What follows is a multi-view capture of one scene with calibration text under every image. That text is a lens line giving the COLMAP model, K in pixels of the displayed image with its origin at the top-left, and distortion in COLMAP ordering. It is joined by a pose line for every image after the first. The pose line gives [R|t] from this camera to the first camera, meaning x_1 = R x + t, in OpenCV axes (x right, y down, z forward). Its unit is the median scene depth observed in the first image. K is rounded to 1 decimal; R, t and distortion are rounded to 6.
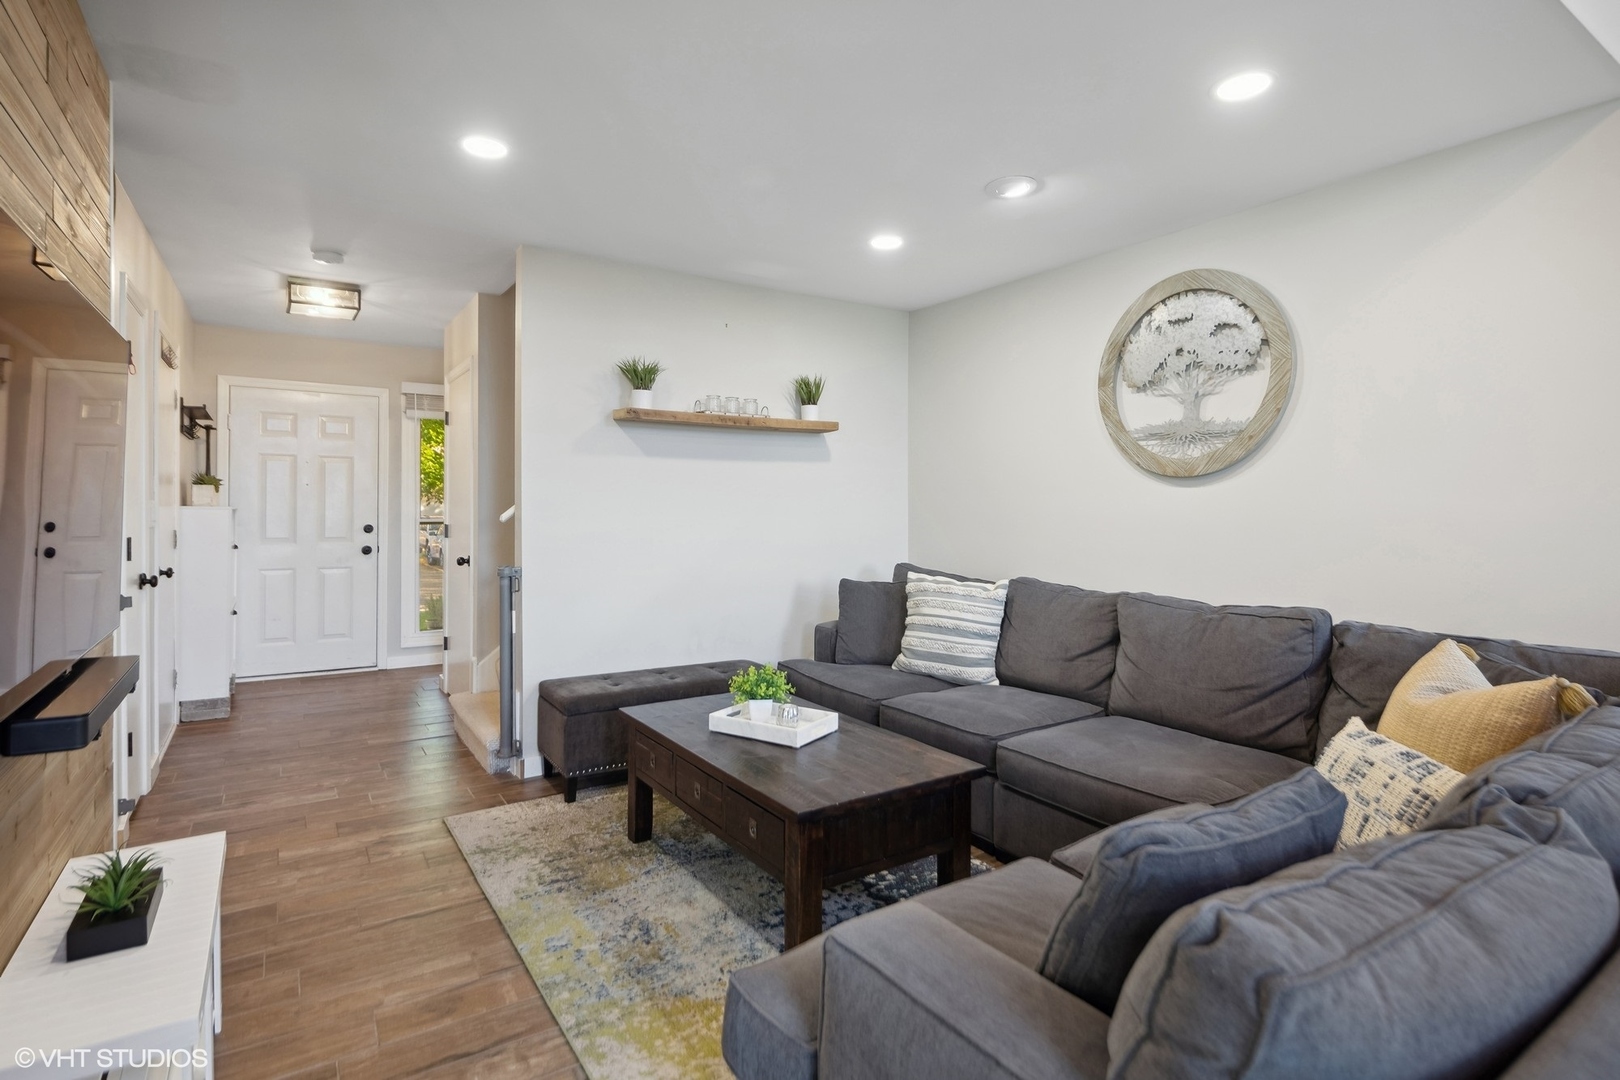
lens RADIAL K [[807.8, 0, 810.5], [0, 807.8, 506.3], [0, 0, 1]] dist [-0.000174, -0.000021]
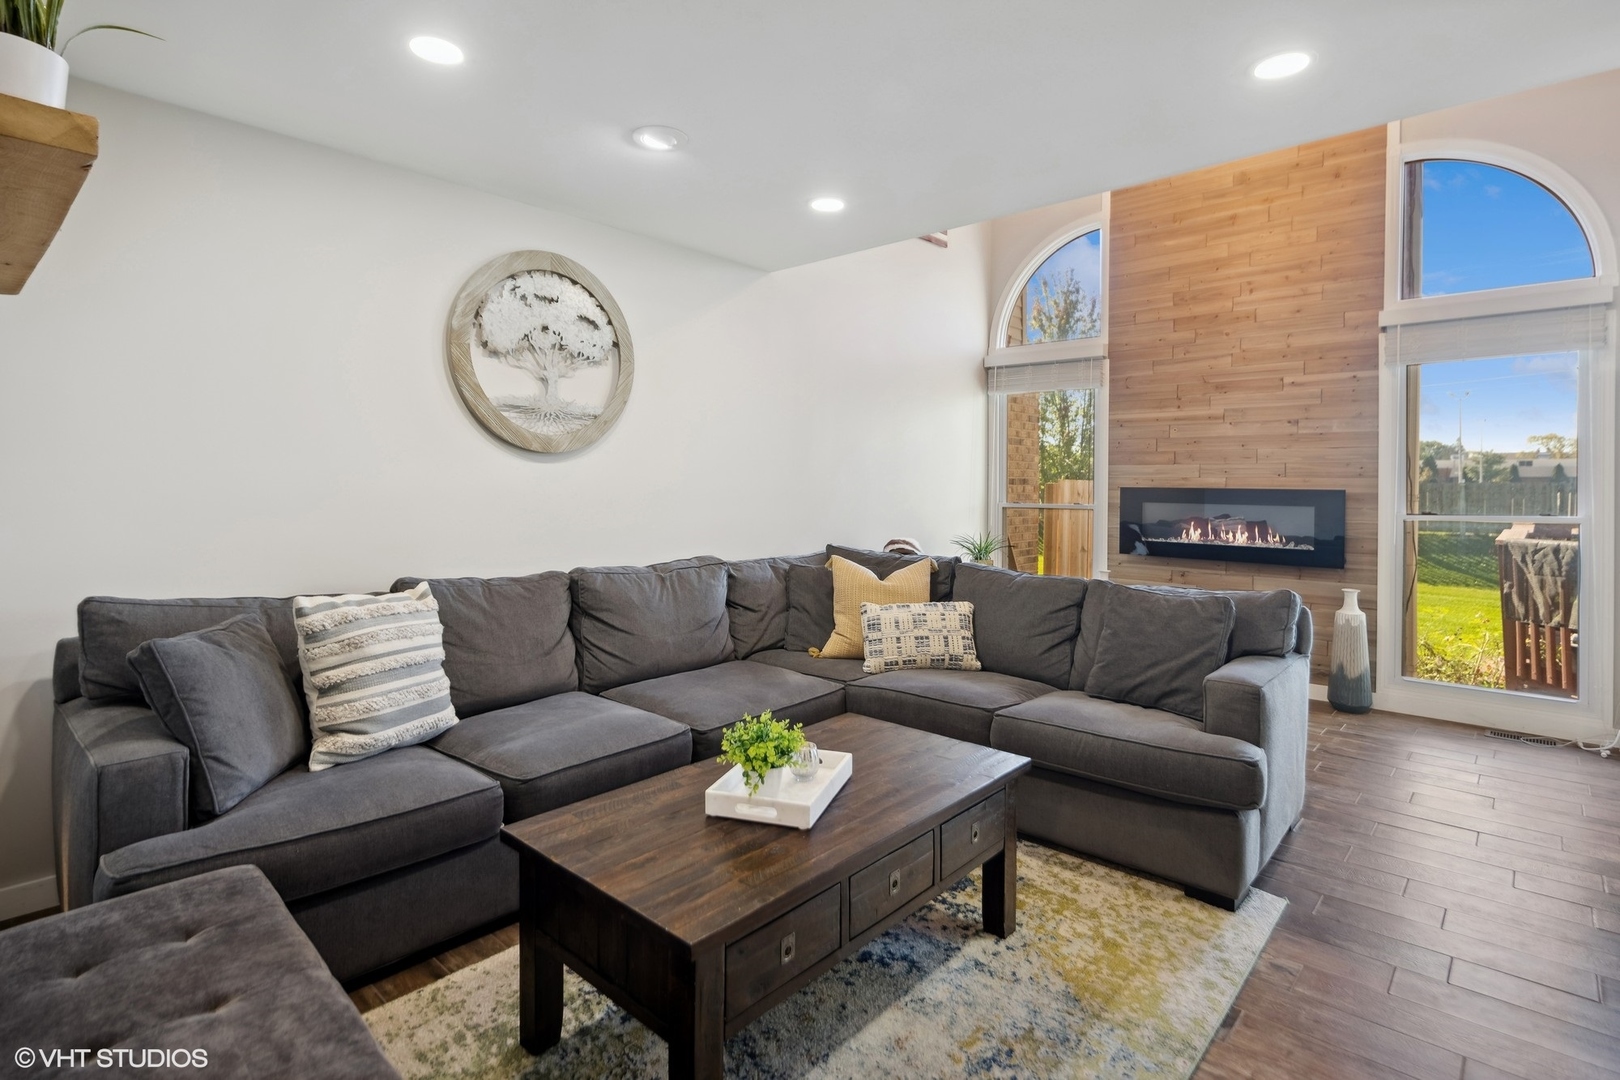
lens RADIAL K [[806.4, 0, 812.1], [0, 806.4, 481.8], [0, 0, 1]] dist [-0.000933, -0.000693]
pose [[-0.250946, -0.000792, 0.968001, -0.658021], [-0.006547, 0.999978, -0.000879, -0.001402], [-0.967979, -0.006558, -0.250946, 1.010873]]
